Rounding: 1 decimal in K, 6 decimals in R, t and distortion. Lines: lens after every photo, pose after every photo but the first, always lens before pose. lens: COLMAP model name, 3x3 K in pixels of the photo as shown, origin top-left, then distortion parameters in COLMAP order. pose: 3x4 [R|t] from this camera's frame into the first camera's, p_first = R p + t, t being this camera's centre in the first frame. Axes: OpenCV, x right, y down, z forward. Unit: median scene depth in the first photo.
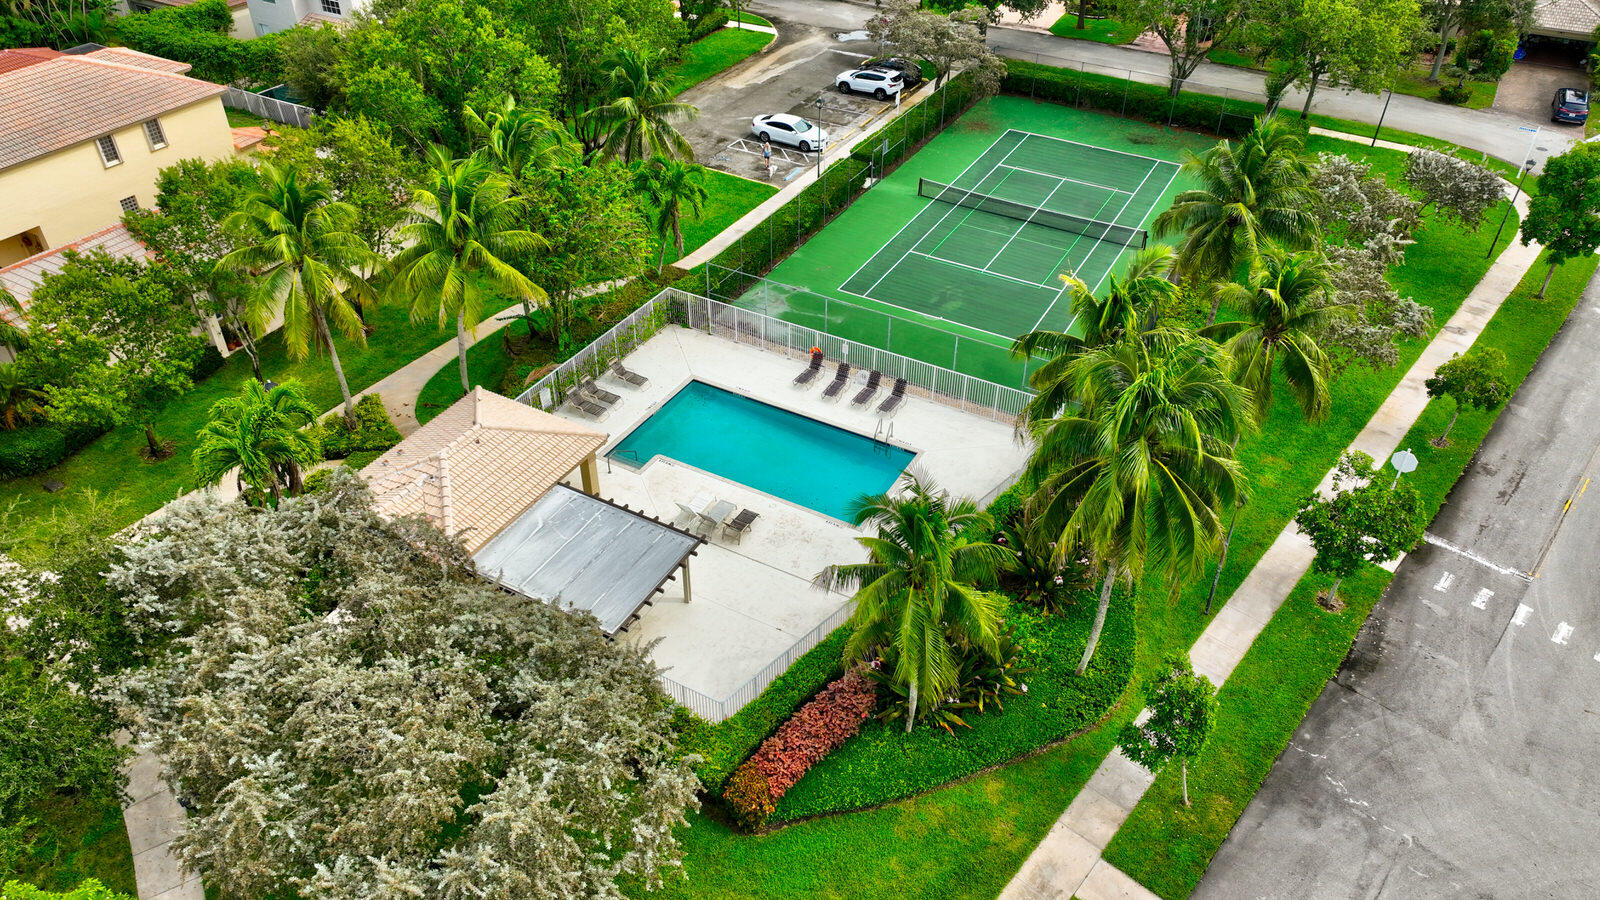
lens RADIAL K [[1129.1, 0, 791.6], [0, 1129.1, 454.1], [0, 0, 1]] dist [0.001918, 0.005212]
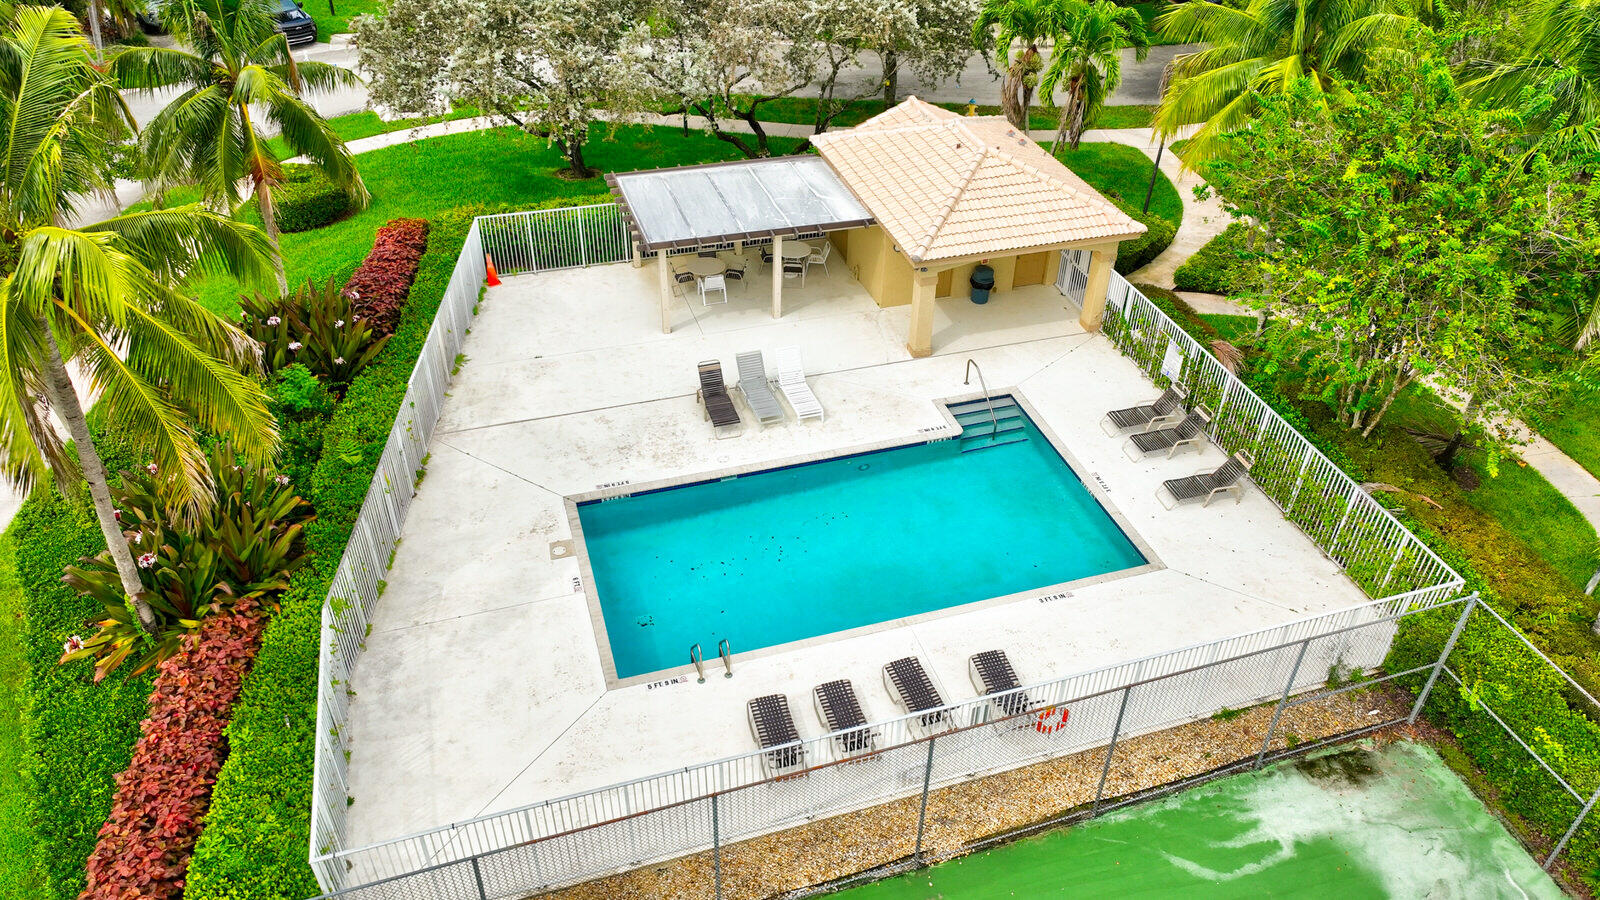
lens RADIAL K [[1129.1, 0, 791.6], [0, 1129.1, 454.1], [0, 0, 1]] dist [0.001918, 0.005212]
pose [[-0.688746, 0.420788, -0.590395, 0.175246], [-0.451347, 0.388427, 0.803375, -0.255628], [0.567376, 0.819794, -0.077606, 0.607151]]
